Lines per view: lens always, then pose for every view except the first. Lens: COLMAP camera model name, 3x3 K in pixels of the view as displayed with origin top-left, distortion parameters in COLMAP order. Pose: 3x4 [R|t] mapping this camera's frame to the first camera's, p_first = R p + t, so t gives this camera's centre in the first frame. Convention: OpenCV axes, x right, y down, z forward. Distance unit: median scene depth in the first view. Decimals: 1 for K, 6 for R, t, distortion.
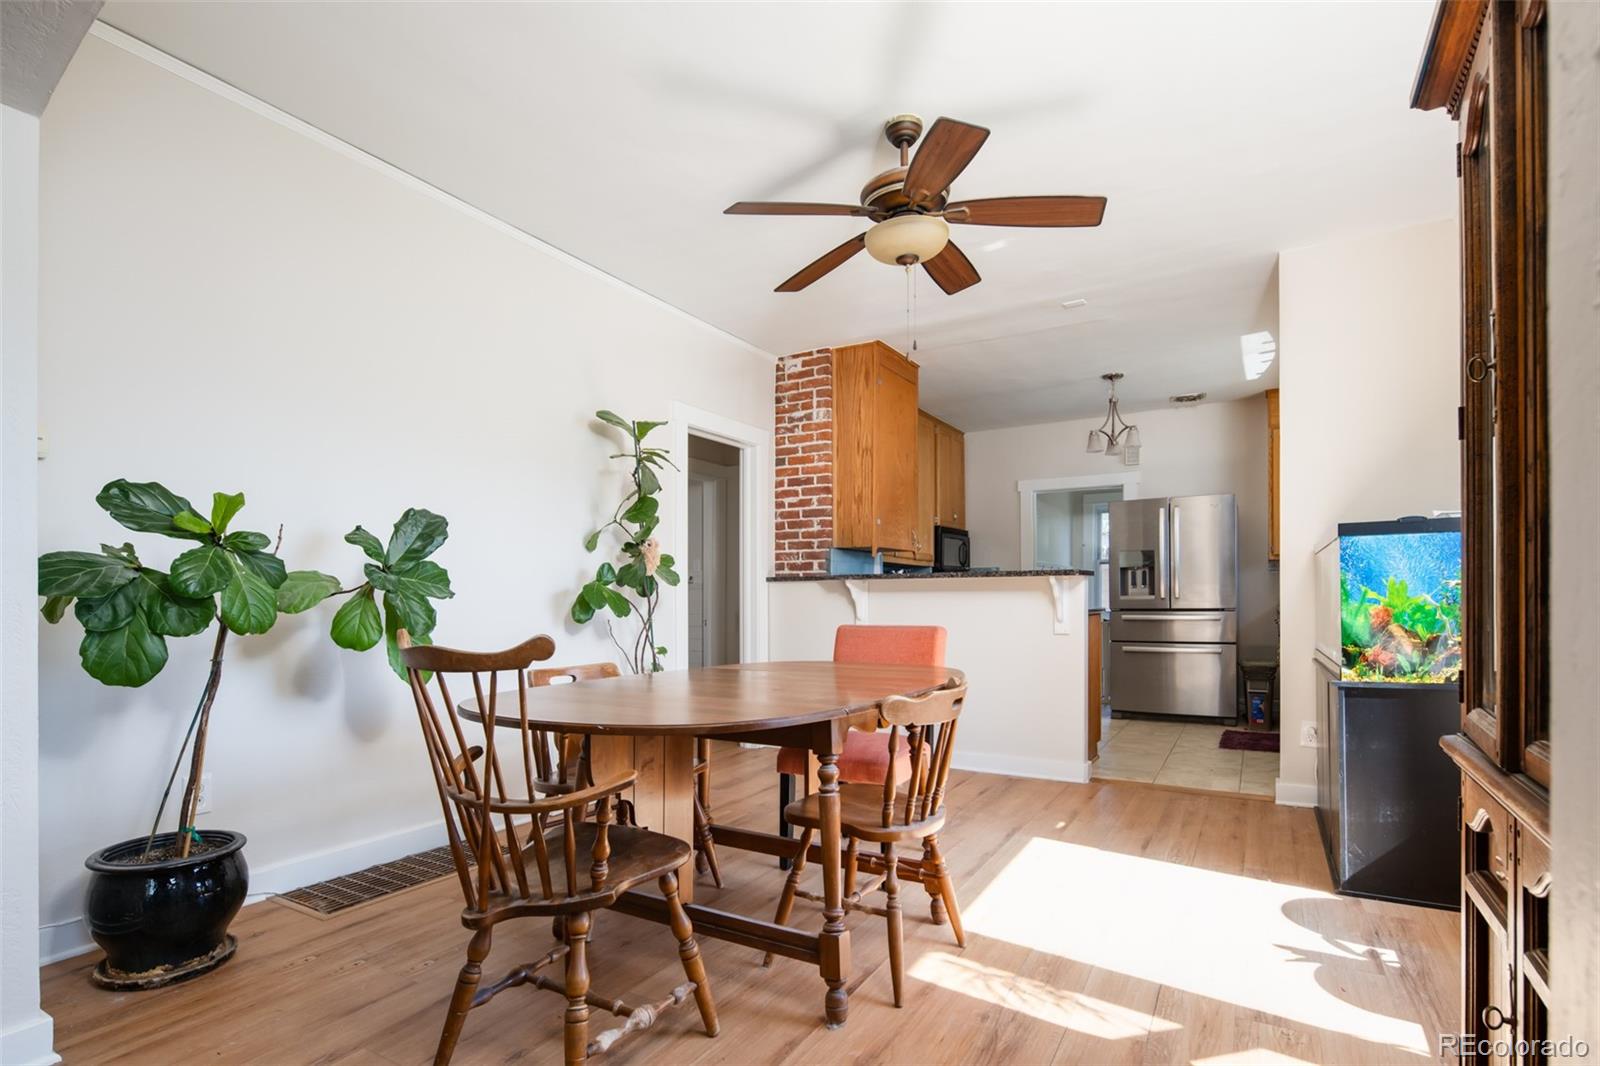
lens RADIAL K [[784.5, 0, 794.2], [0, 784.5, 602.6], [0, 0, 1]] dist [0.006976, -0.002976]
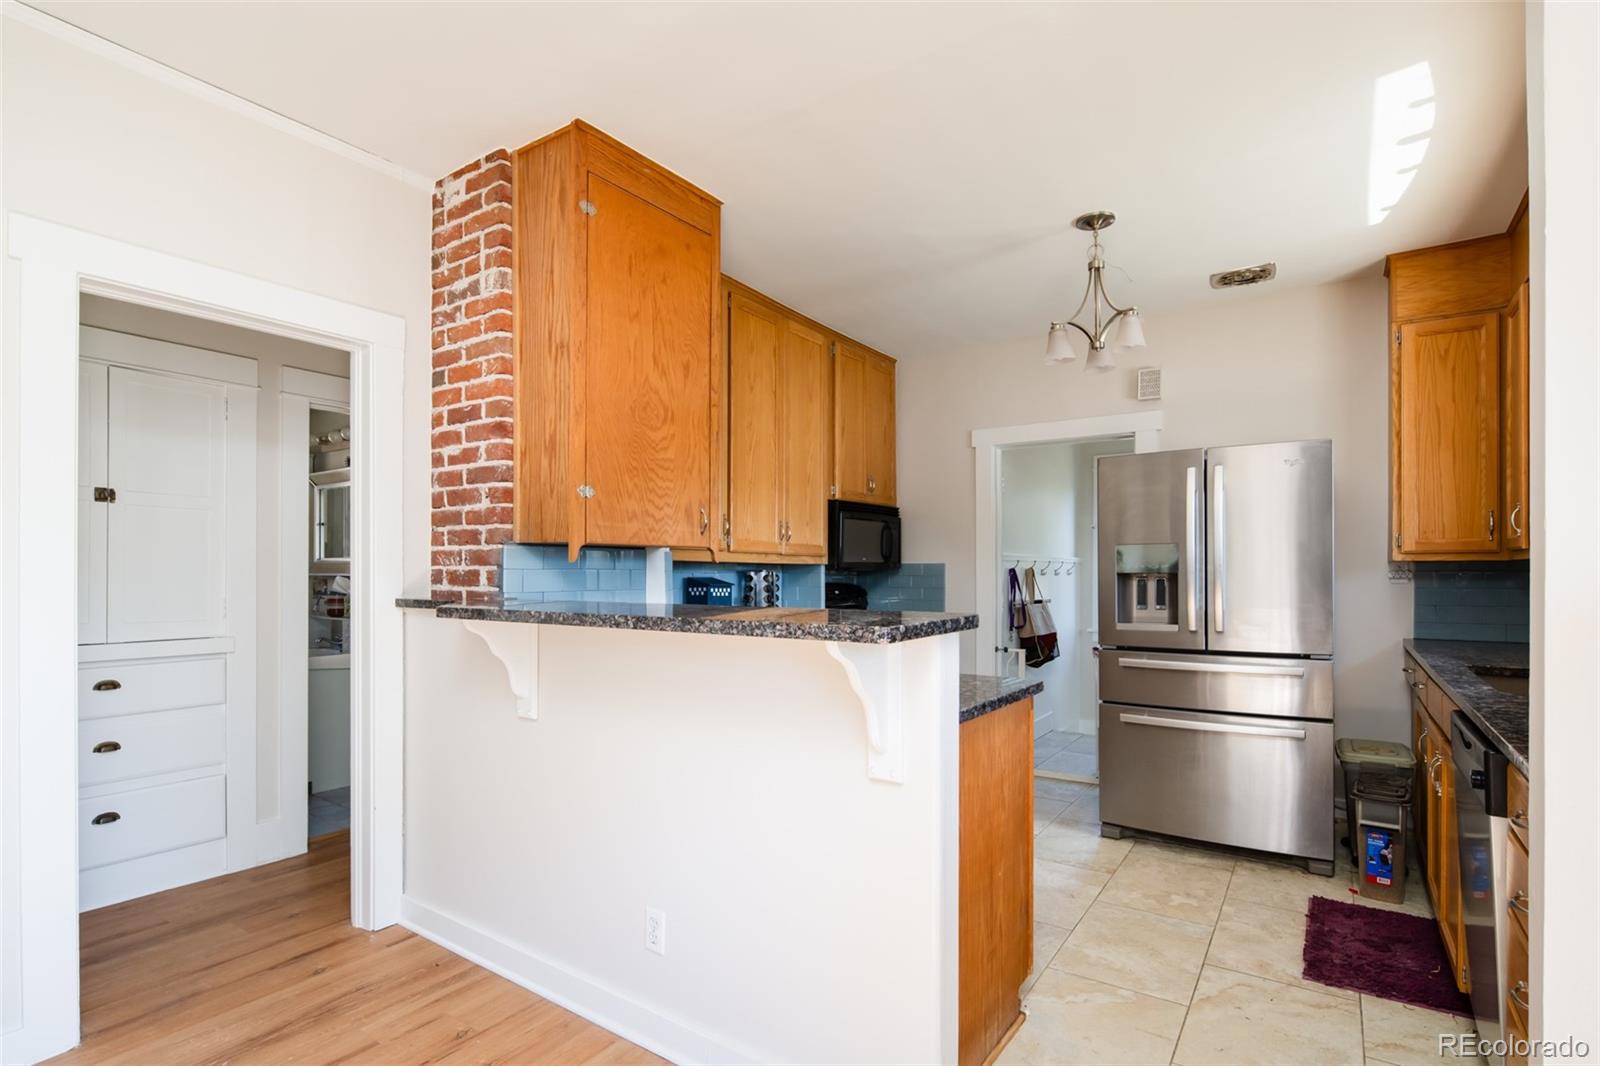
lens RADIAL K [[784.5, 0, 795.4], [0, 784.5, 570.5], [0, 0, 1]] dist [0.006976, -0.002976]
pose [[0.997949, 0.005670, -0.063764, 0.263624], [-0.006133, 0.999956, -0.007073, -0.049491], [0.063722, 0.007450, 0.997940, 0.502941]]
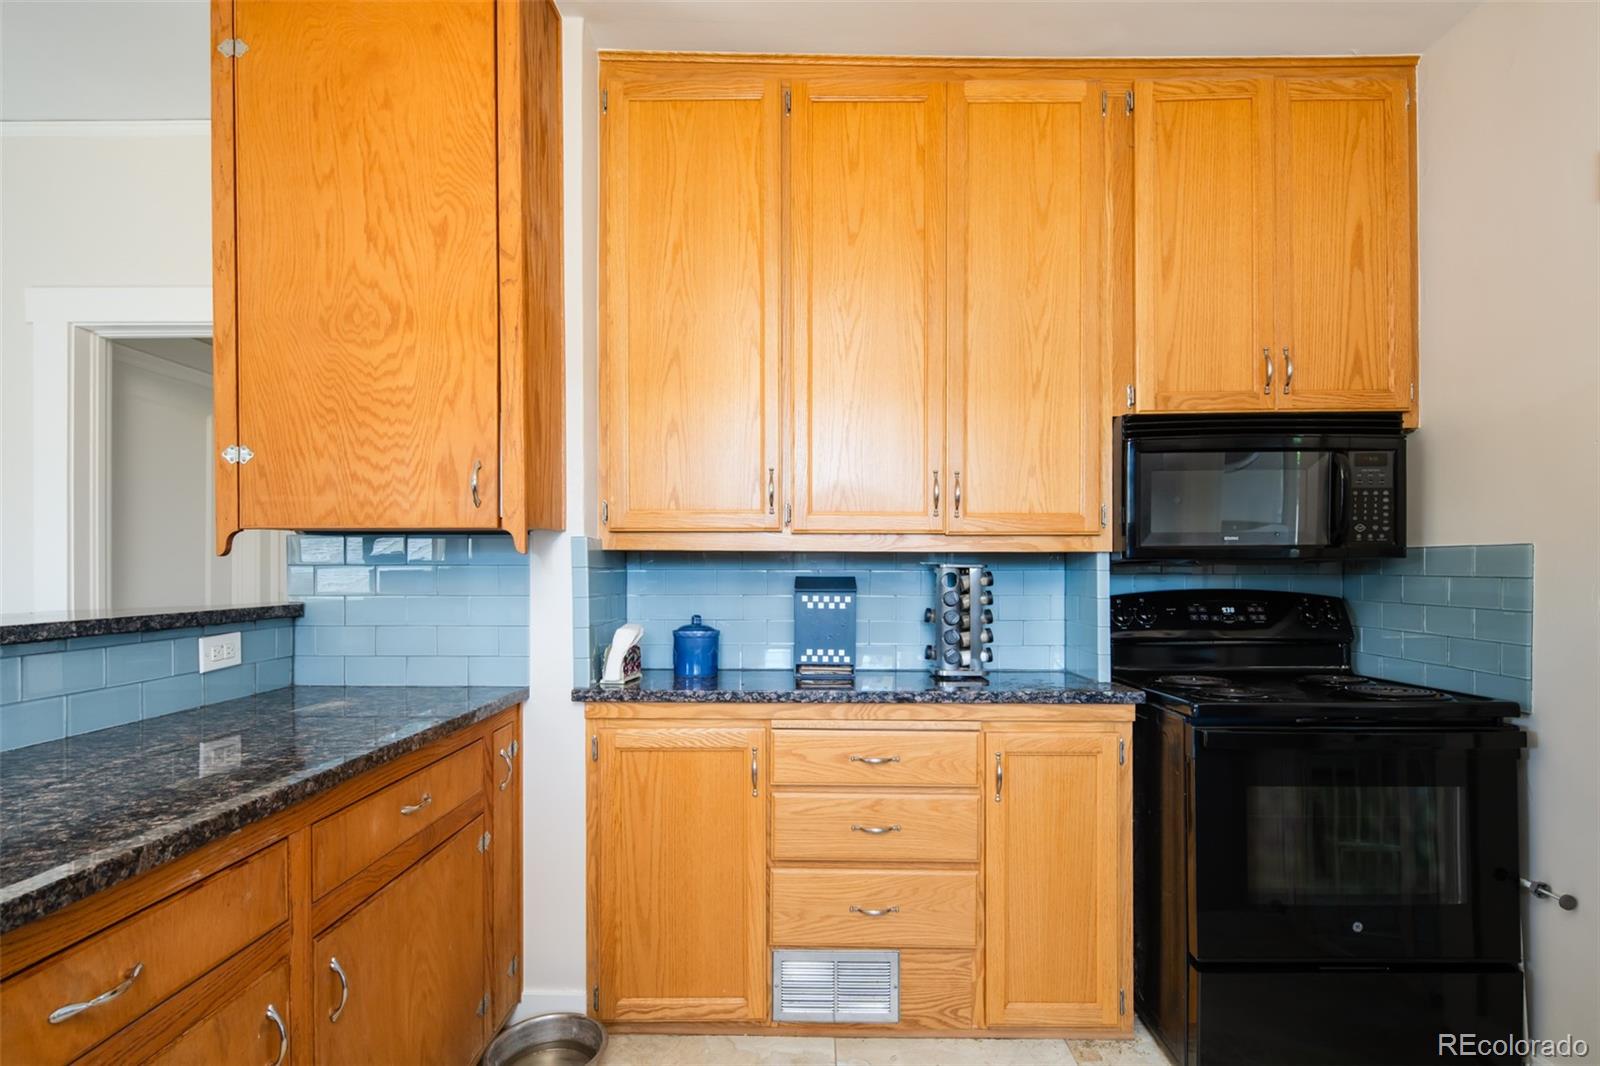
lens RADIAL K [[784.5, 0, 806.3], [0, 784.5, 560.2], [0, 0, 1]] dist [0.006976, -0.002976]
pose [[0.507019, -0.001346, -0.861934, 0.519422], [-0.006440, 0.999965, -0.005349, -0.055122], [0.861911, 0.008263, 0.506993, 1.017186]]
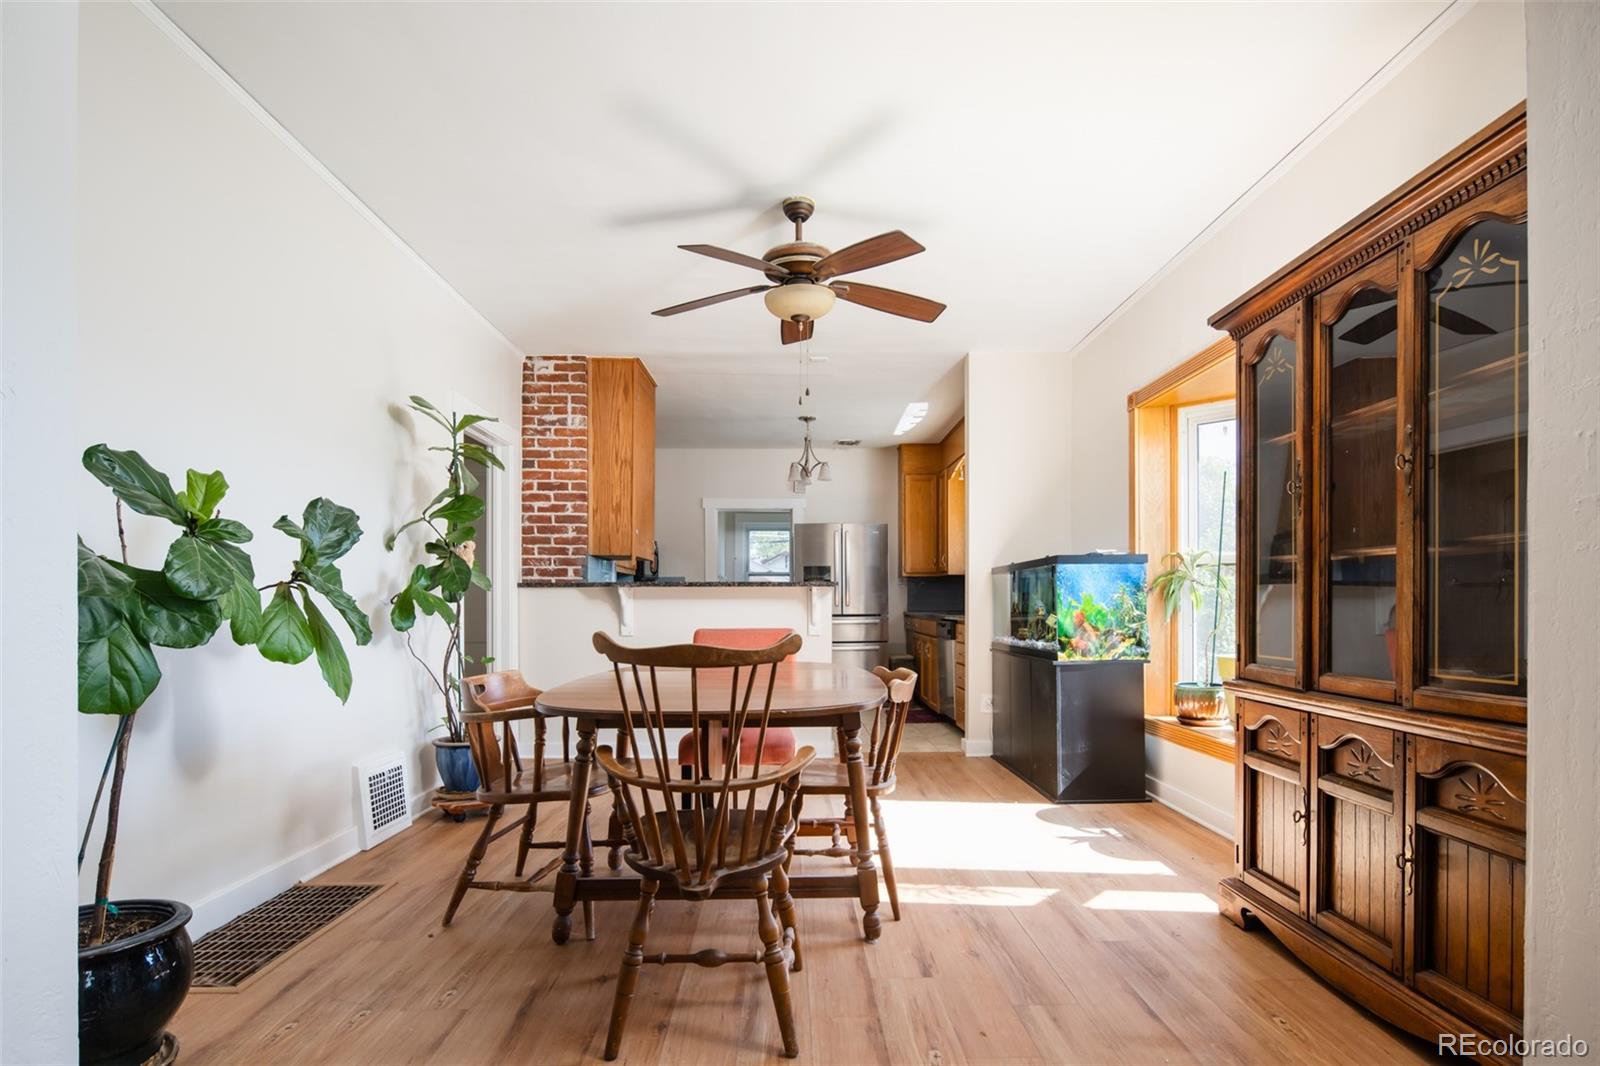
lens RADIAL K [[784.5, 0, 804.9], [0, 784.5, 614.7], [0, 0, 1]] dist [0.006976, -0.002976]
pose [[0.849920, -0.003059, 0.526903, -0.245907], [0.000541, 0.999988, 0.004934, 0.002141], [-0.526912, -0.003909, 0.849911, -0.005246]]
